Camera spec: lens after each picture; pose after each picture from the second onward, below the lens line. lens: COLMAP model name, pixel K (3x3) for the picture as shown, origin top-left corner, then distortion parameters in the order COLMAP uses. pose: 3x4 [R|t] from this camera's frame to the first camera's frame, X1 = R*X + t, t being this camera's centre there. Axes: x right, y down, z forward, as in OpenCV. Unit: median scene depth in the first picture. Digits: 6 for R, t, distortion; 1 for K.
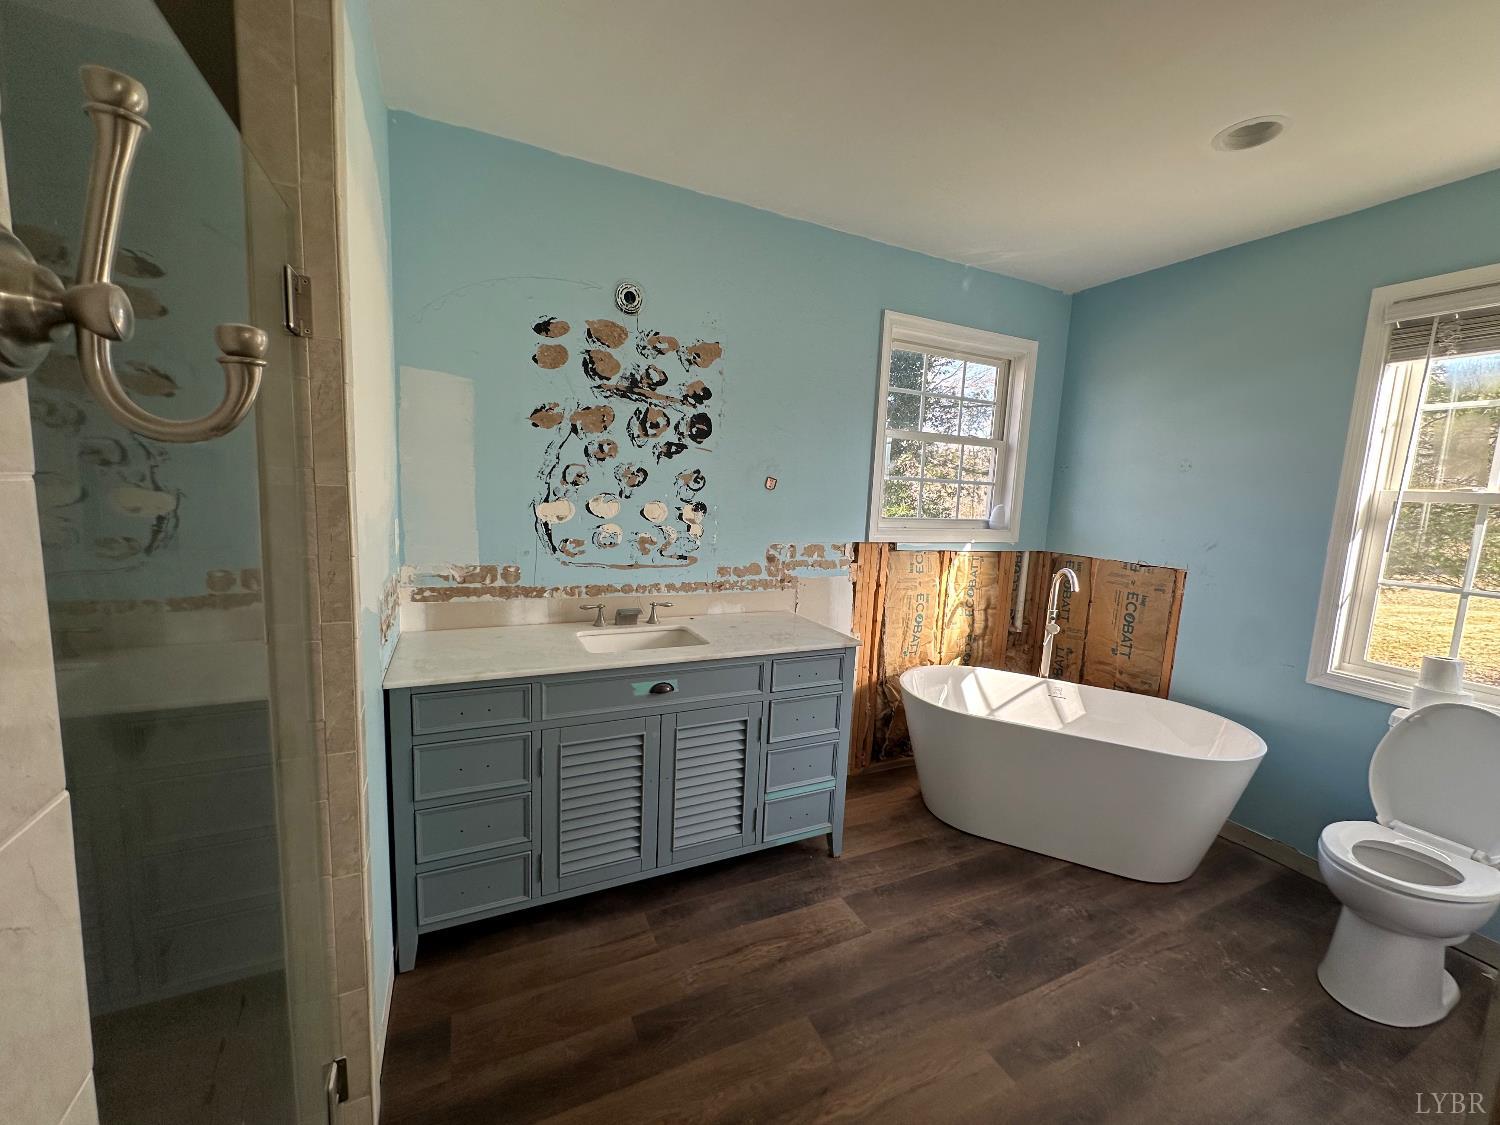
lens RADIAL K [[599.5, 0, 749.0], [0, 599.5, 563.1], [0, 0, 1]] dist [-0.000384, -0.000196]
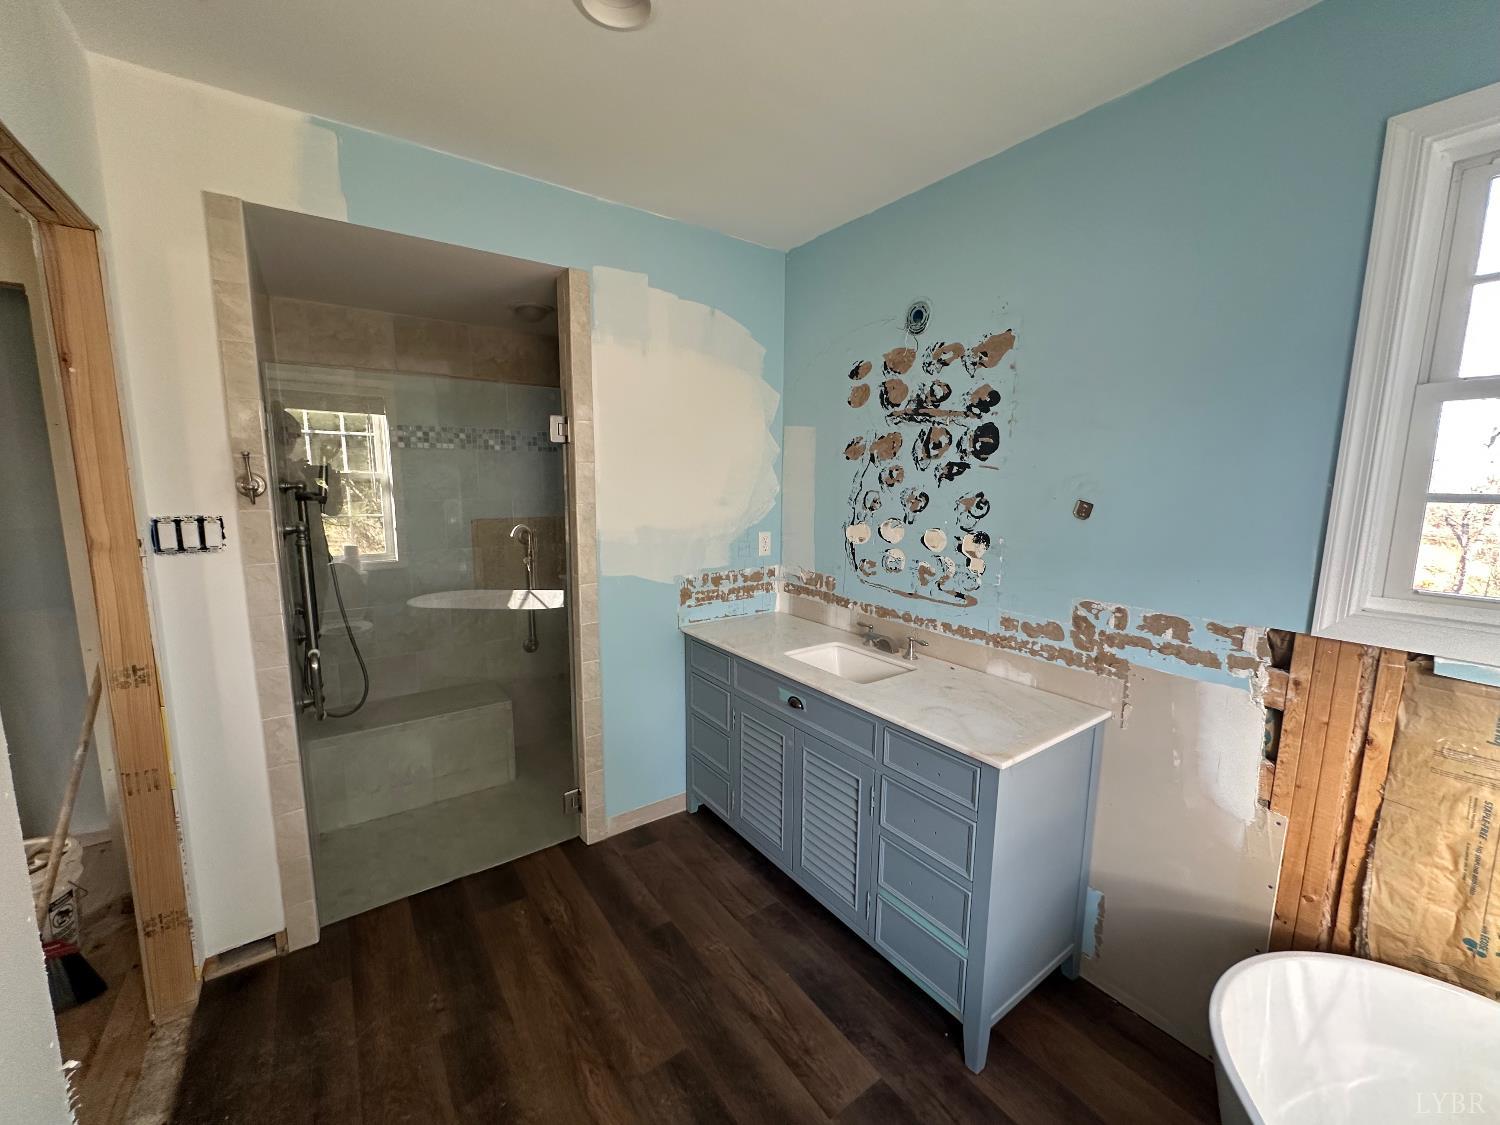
lens RADIAL K [[599.5, 0, 752.1], [0, 599.5, 562.9], [0, 0, 1]] dist [-0.000384, -0.000196]
pose [[0.174840, 0.096135, -0.979892, 0.714810], [-0.128137, 0.988980, 0.074163, -0.086506], [0.976223, 0.112594, 0.185232, 0.587882]]
